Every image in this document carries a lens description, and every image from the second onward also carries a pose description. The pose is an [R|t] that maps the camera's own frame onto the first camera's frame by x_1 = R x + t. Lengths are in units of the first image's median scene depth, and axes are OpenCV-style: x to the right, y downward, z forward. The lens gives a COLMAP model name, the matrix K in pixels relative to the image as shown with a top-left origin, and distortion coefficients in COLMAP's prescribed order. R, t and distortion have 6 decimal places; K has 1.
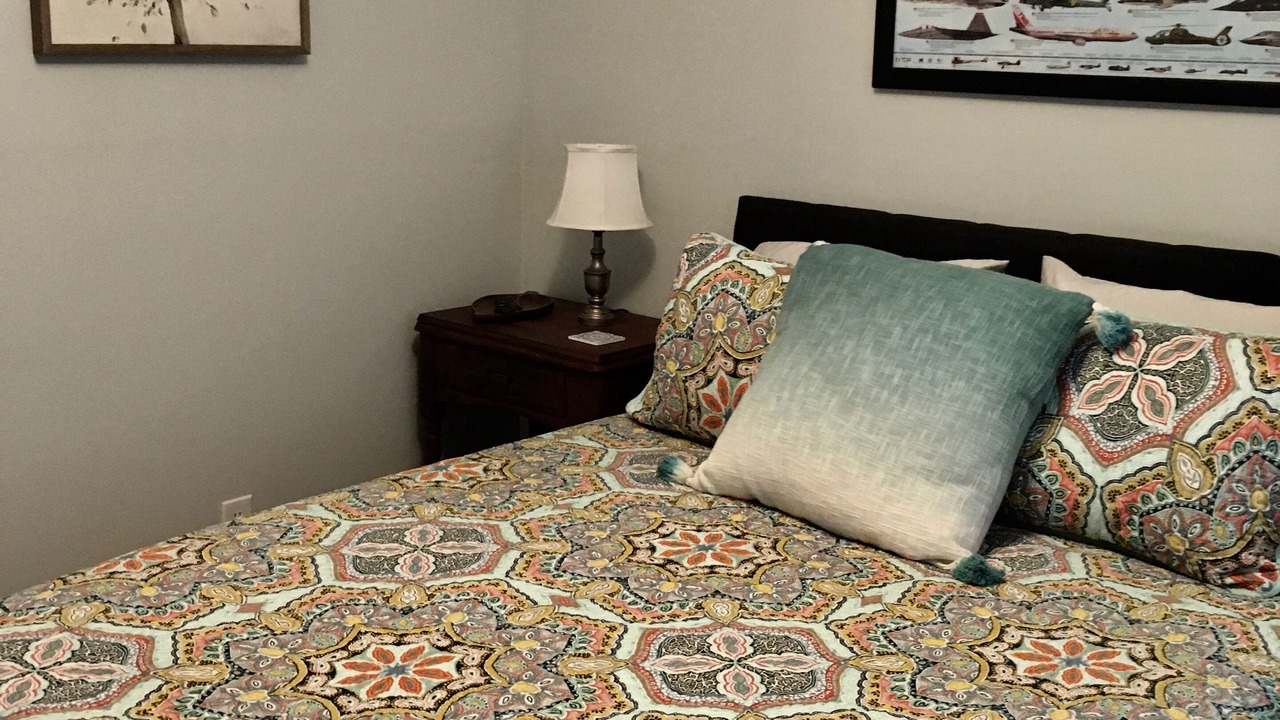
lens RADIAL K [[1456.9, 0, 641.3], [0, 1456.9, 378.5], [0, 0, 1]] dist [0.035471, 0.016539]
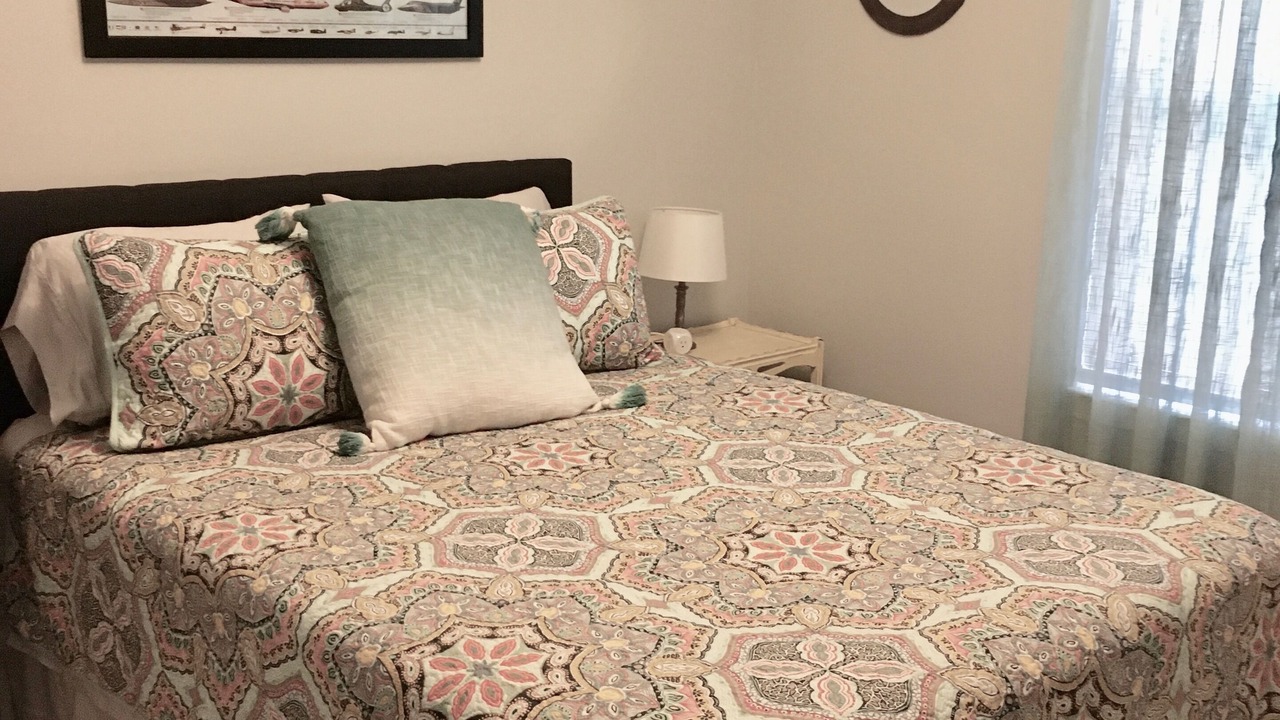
lens RADIAL K [[1456.9, 0, 641.3], [0, 1456.9, 378.5], [0, 0, 1]] dist [0.035471, 0.016539]
pose [[0.110387, -0.262992, 0.958462, -0.884890], [0.215455, 0.947756, 0.235240, -0.169948], [-0.970255, 0.180538, 0.161283, 0.611565]]
